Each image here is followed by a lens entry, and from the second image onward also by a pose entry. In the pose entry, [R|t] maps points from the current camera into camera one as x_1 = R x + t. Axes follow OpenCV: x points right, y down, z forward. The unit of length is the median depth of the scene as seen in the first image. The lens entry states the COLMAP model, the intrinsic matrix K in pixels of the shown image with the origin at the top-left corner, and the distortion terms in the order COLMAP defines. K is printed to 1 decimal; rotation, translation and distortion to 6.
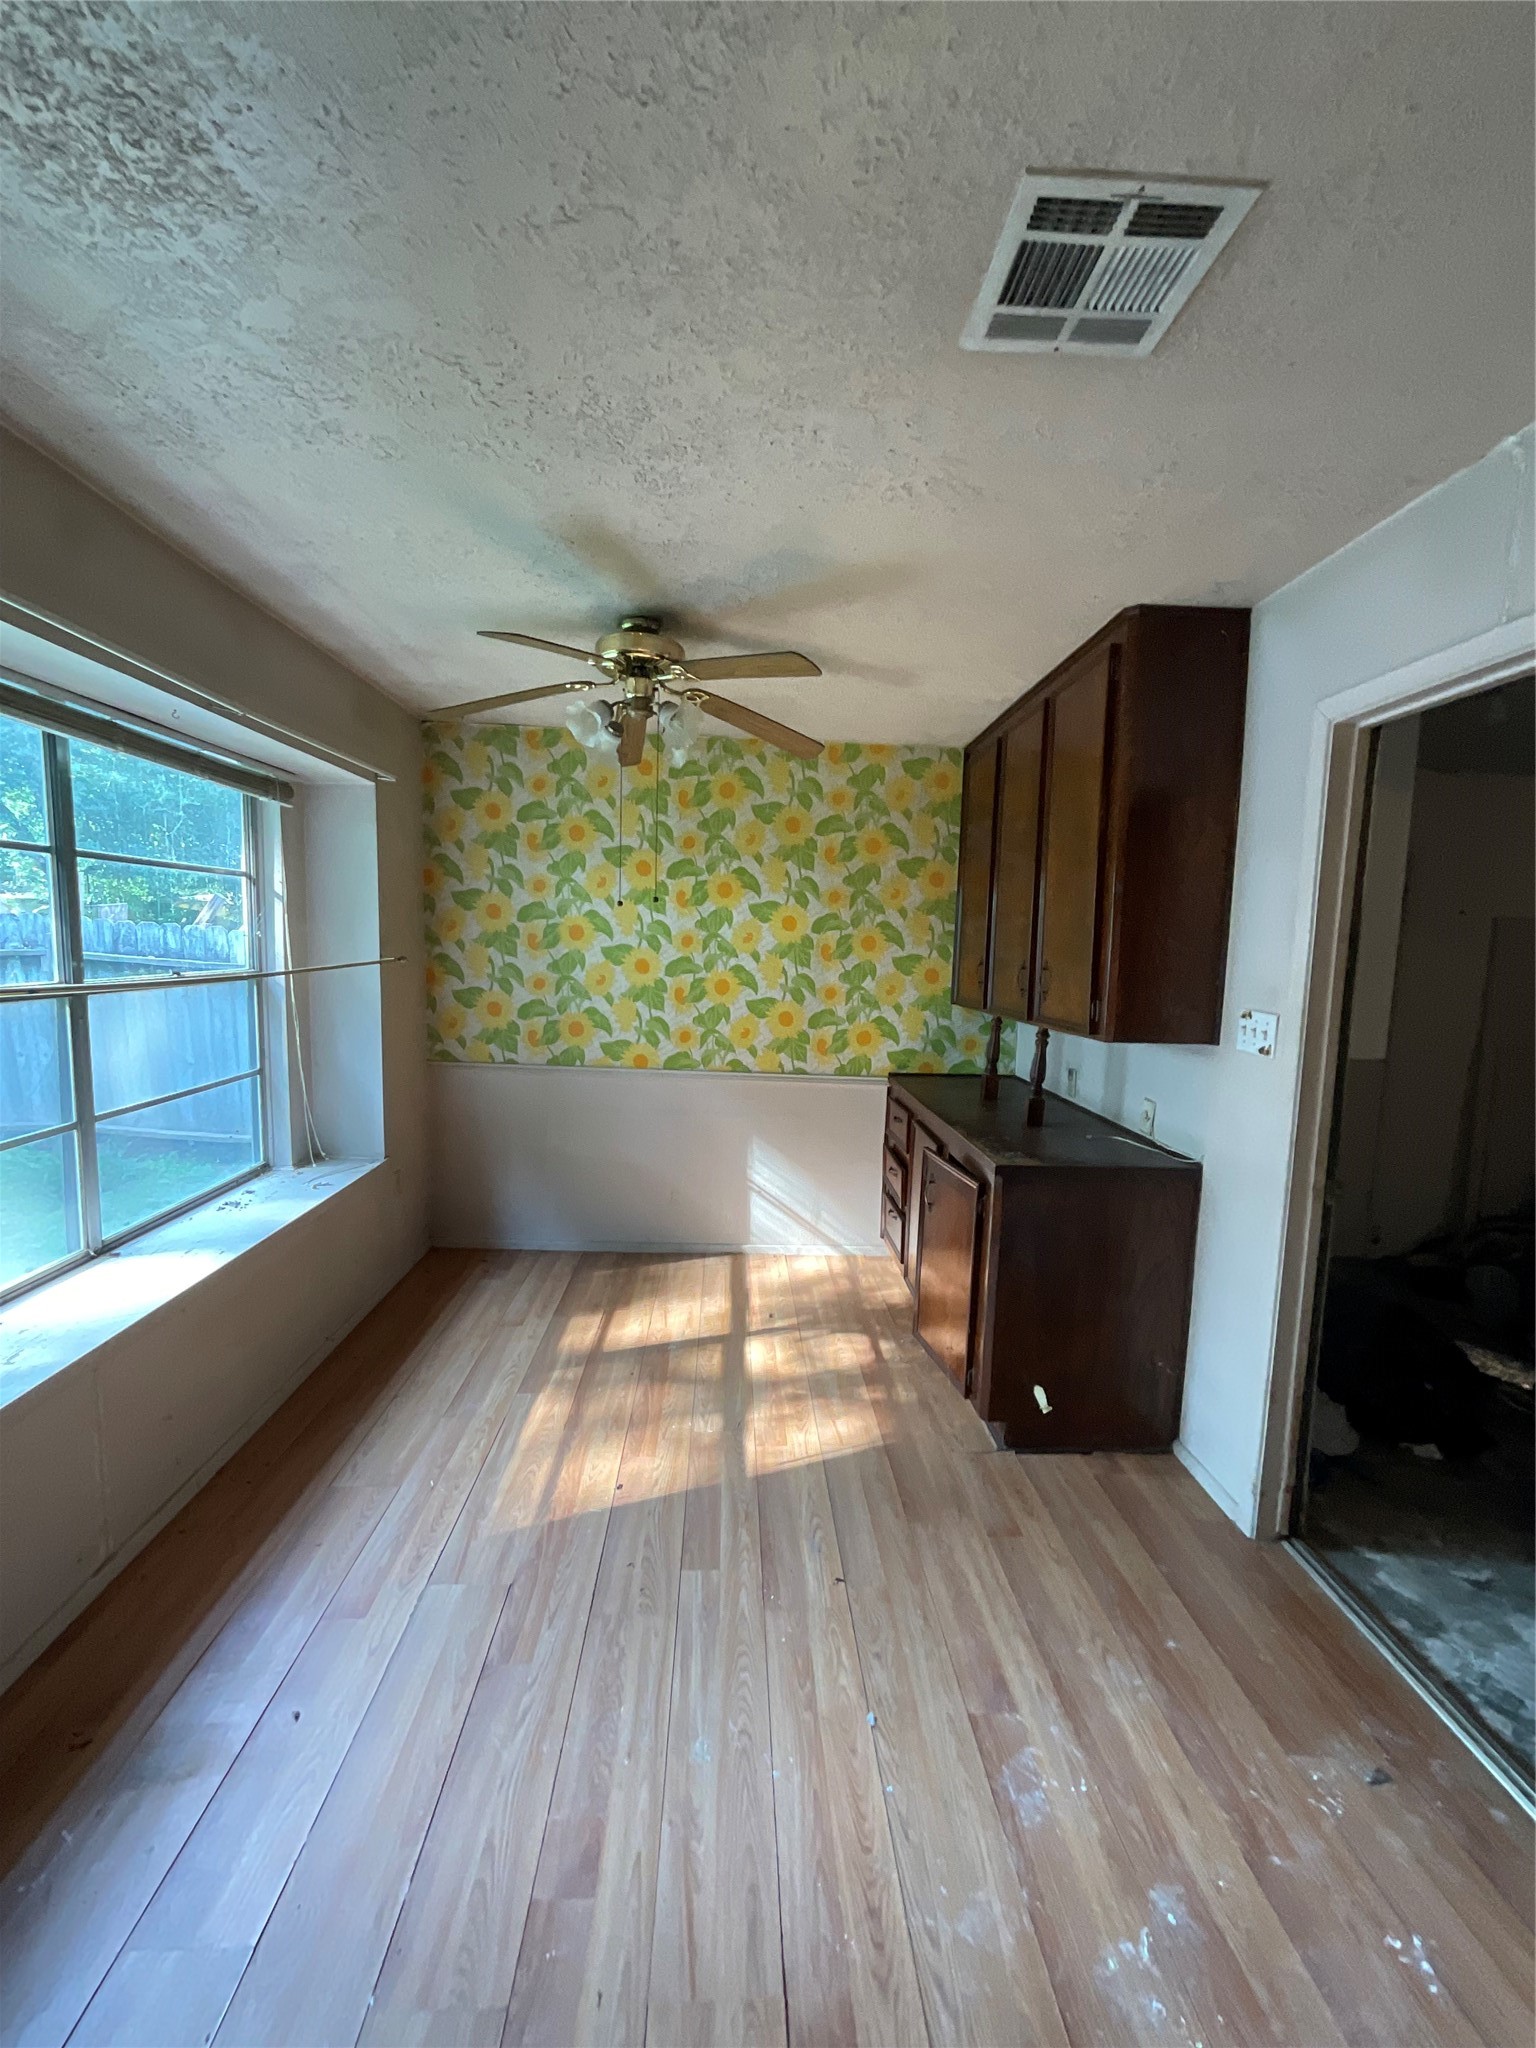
lens RADIAL K [[832.5, 0, 765.0], [0, 832.5, 1031.0], [0, 0, 1]] dist [-0.006389, 0.005636]
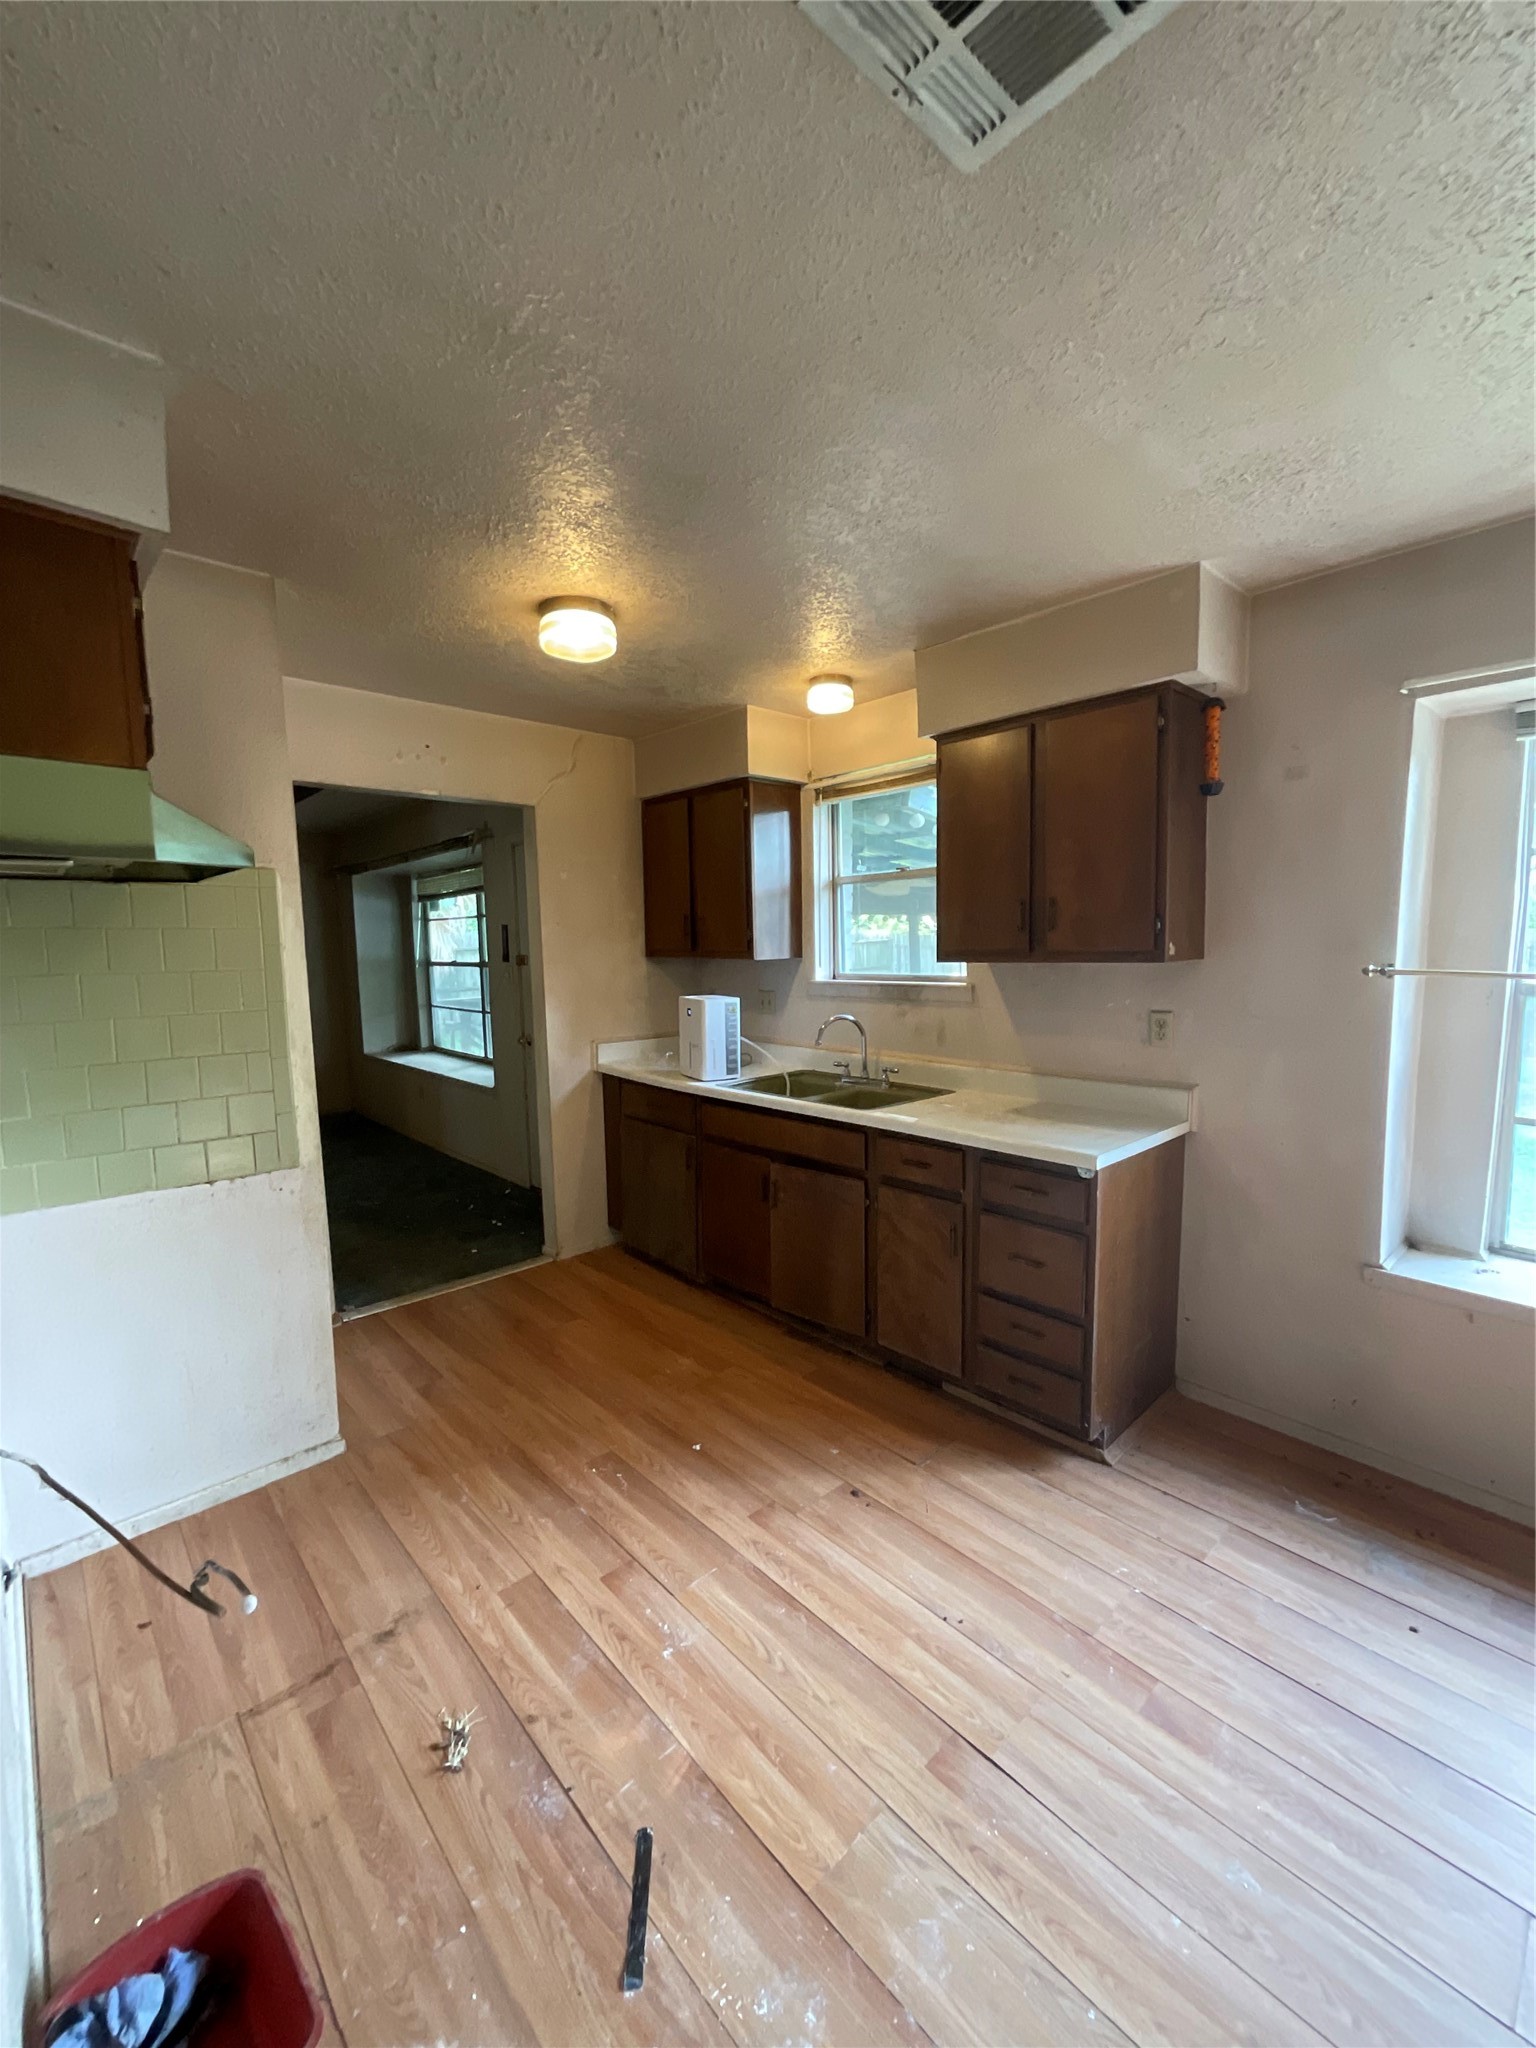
lens RADIAL K [[827.2, 0, 765.4], [0, 827.2, 1028.3], [0, 0, 1]] dist [0.001303, -0.000879]
pose [[-0.765545, 0.053389, -0.641163, 0.320051], [-0.077739, 0.981574, 0.174554, -0.037334], [0.638668, 0.183473, -0.747289, 0.470766]]
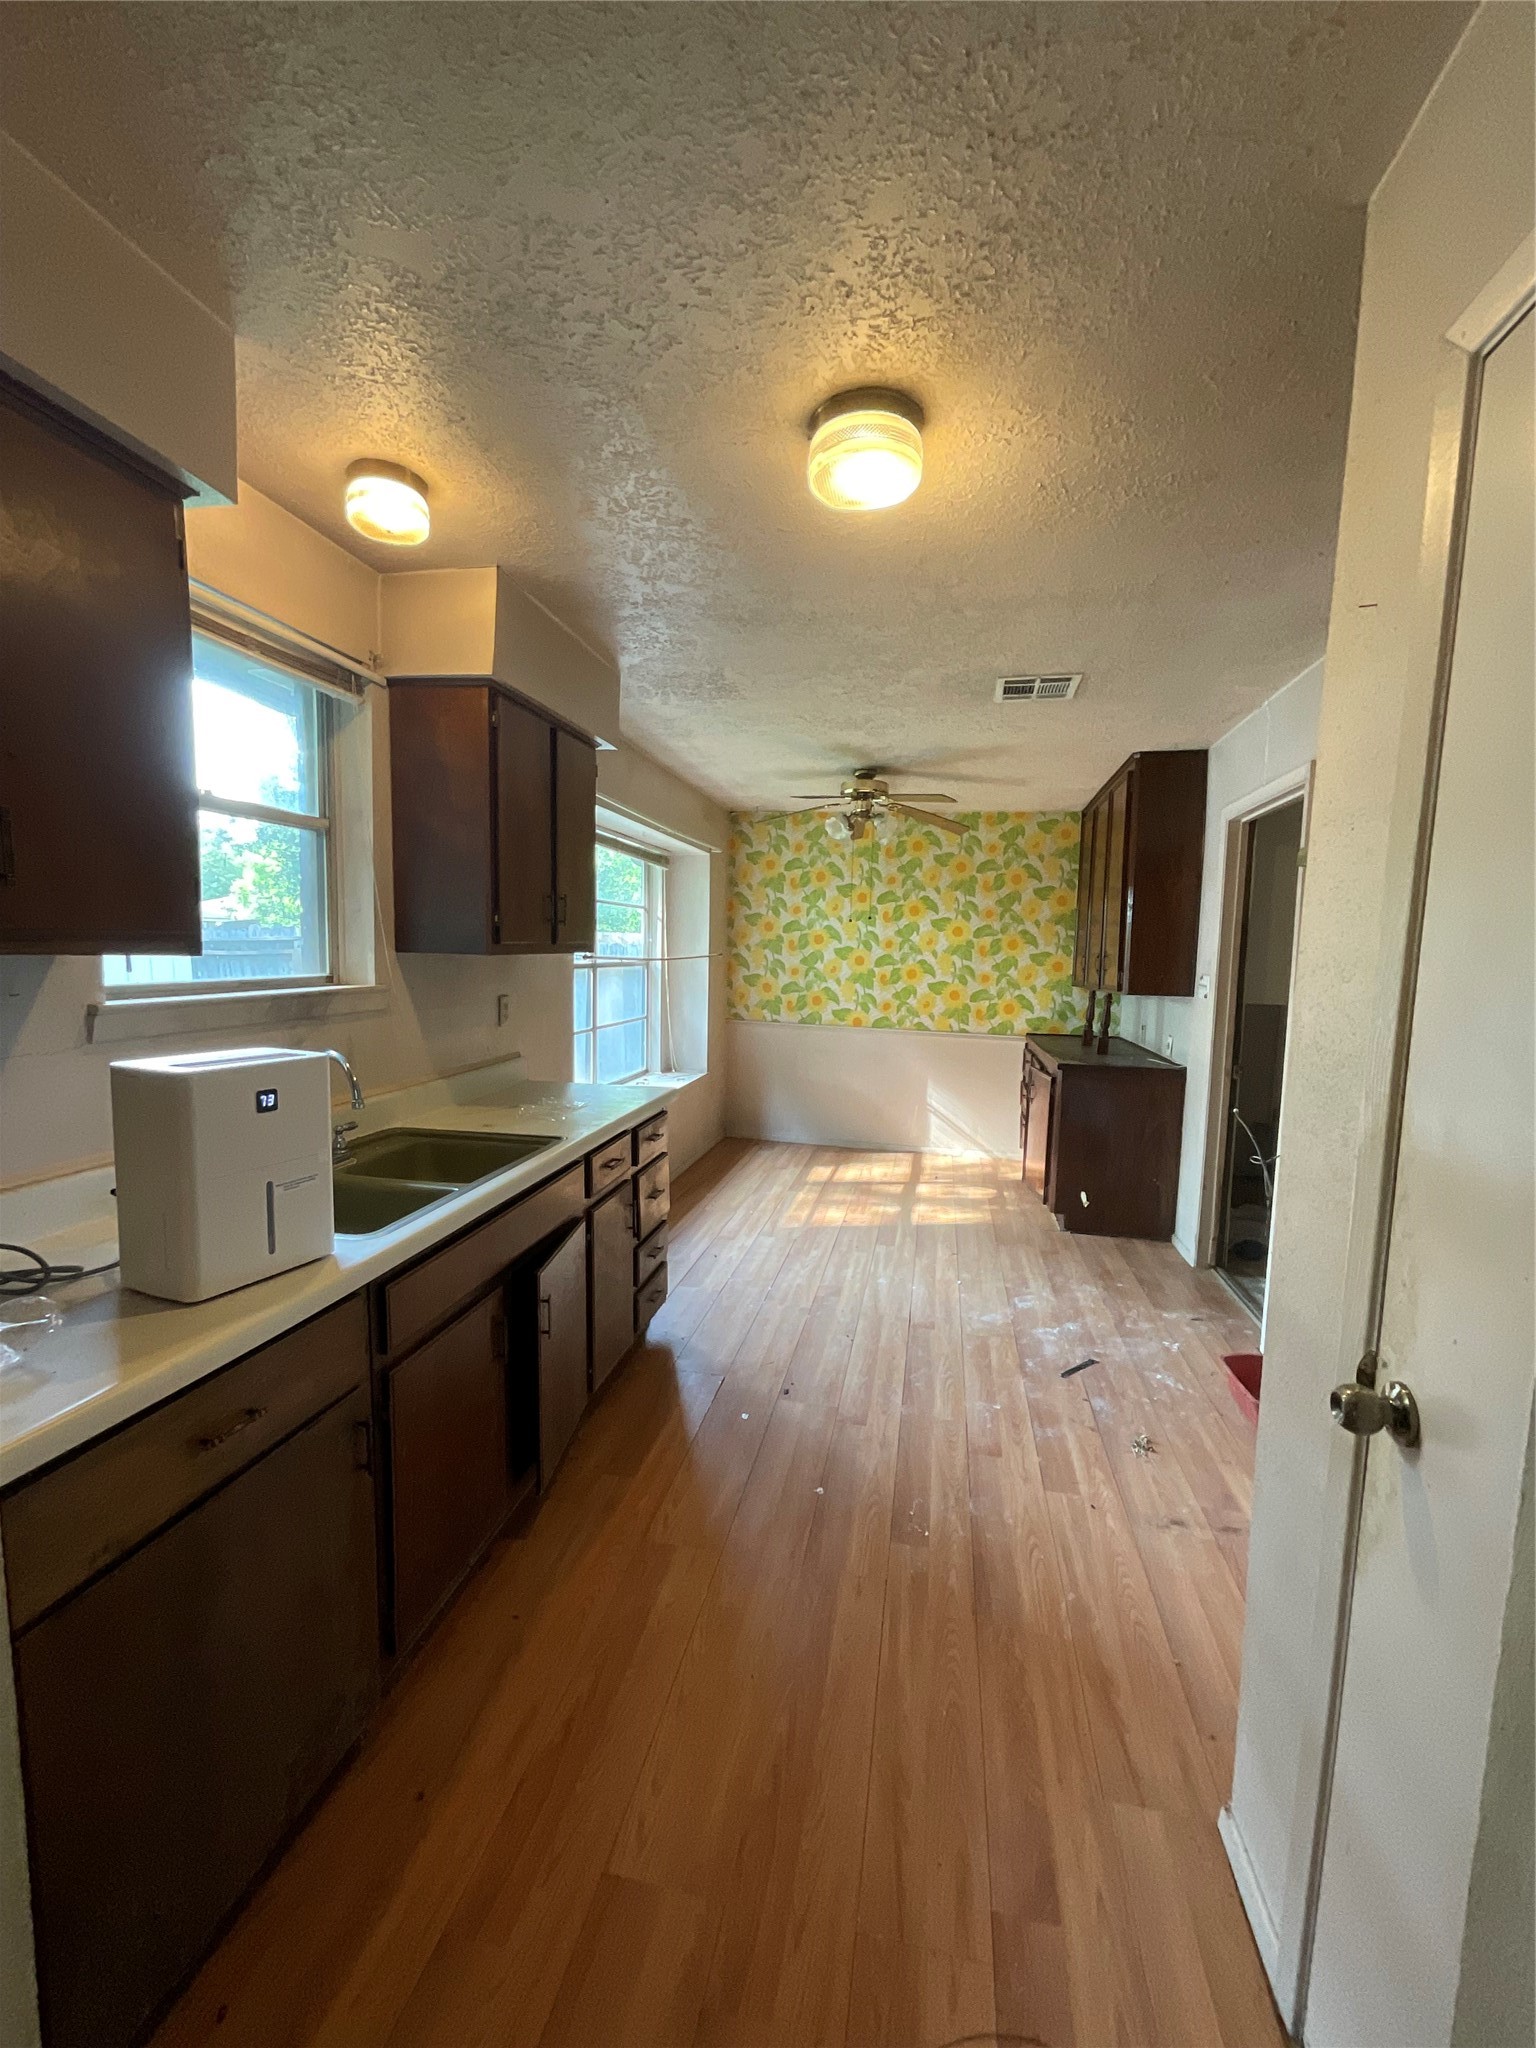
lens RADIAL K [[832.5, 0, 765.0], [0, 832.5, 1031.0], [0, 0, 1]] dist [-0.006389, 0.005636]
pose [[0.968610, 0.017805, -0.247948, 0.069715], [-0.022683, 0.999601, -0.016831, 0.085233], [0.247549, 0.021927, 0.968627, -0.555573]]
